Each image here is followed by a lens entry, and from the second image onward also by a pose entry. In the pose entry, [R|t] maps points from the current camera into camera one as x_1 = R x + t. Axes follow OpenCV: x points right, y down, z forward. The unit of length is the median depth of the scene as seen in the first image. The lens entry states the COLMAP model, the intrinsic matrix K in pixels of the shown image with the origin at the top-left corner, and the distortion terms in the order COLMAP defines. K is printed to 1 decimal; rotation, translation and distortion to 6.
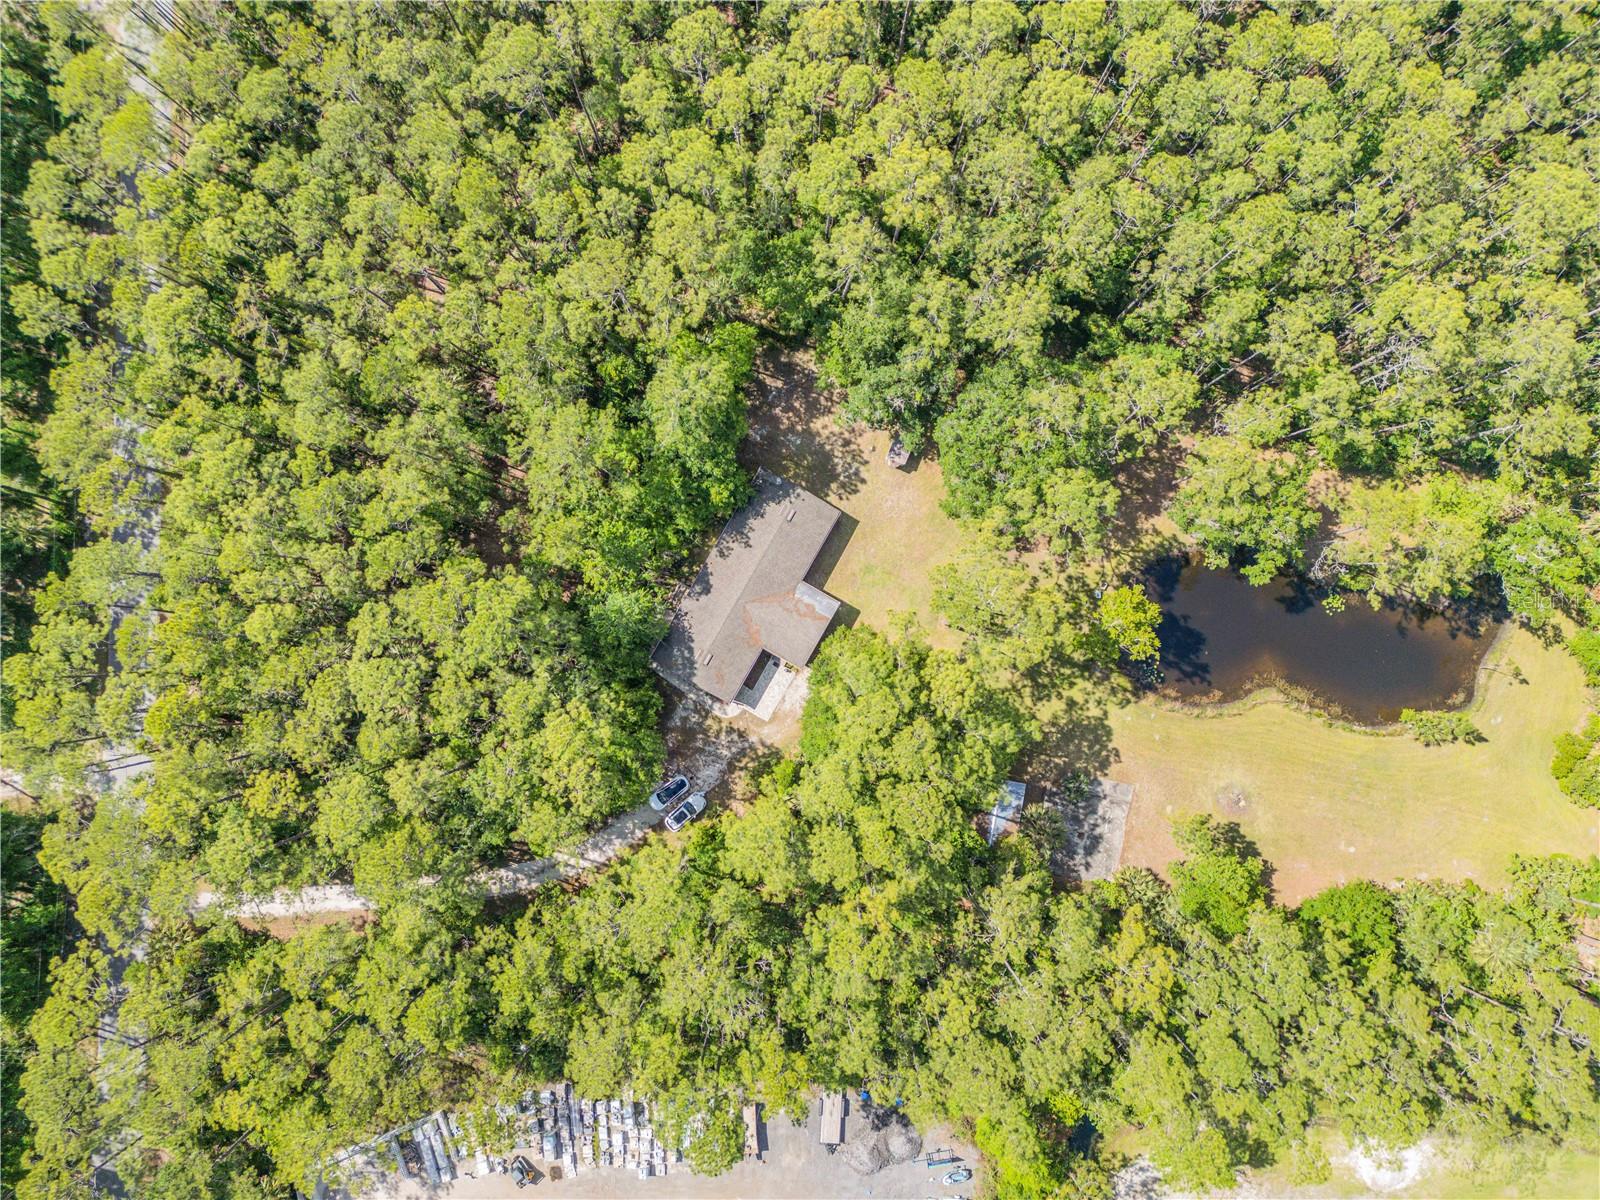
lens RADIAL K [[1094.0, 0, 797.6], [0, 1094.0, 600.0], [0, 0, 1]] dist [0.030122, 0.003732]
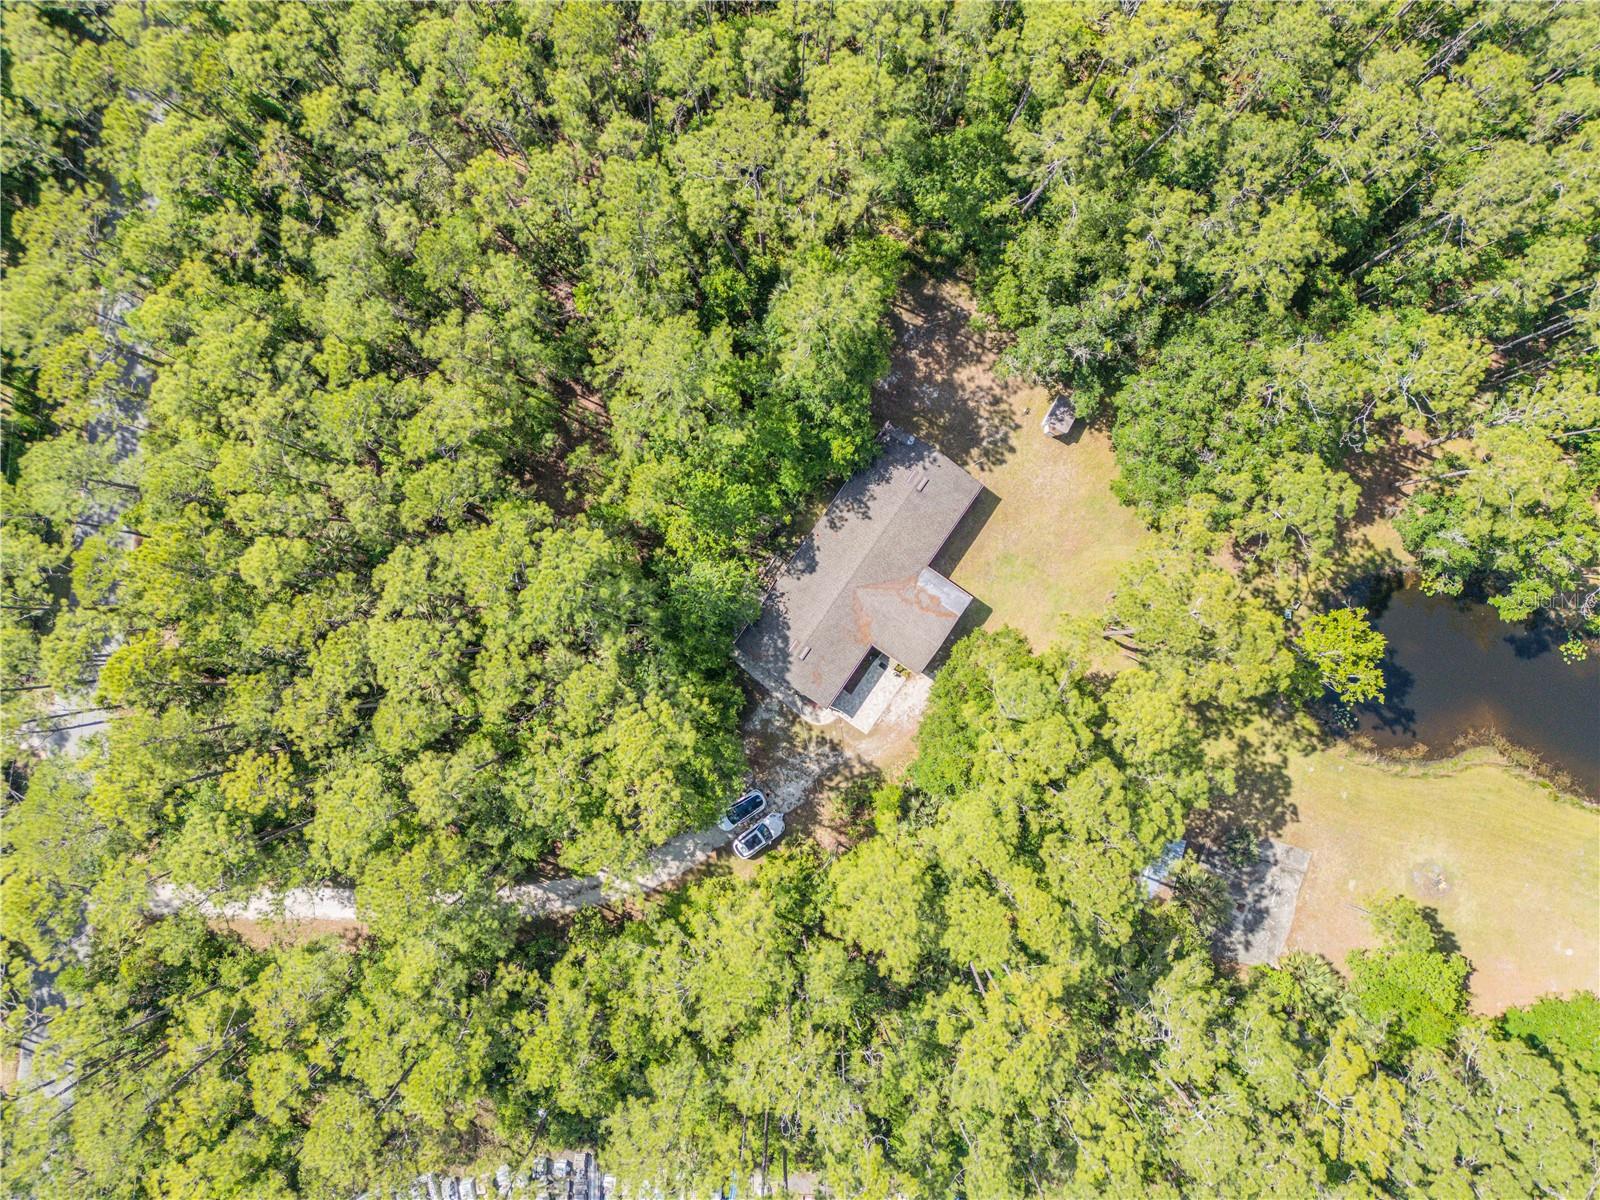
lens RADIAL K [[1094.0, 0, 794.9], [0, 1094.0, 599.8], [0, 0, 1]] dist [0.030122, 0.003732]
pose [[0.996255, 0.086455, 0.000801, -0.102524], [-0.086457, 0.996135, 0.015471, 0.003780], [0.000540, -0.015482, 0.999880, 0.207708]]
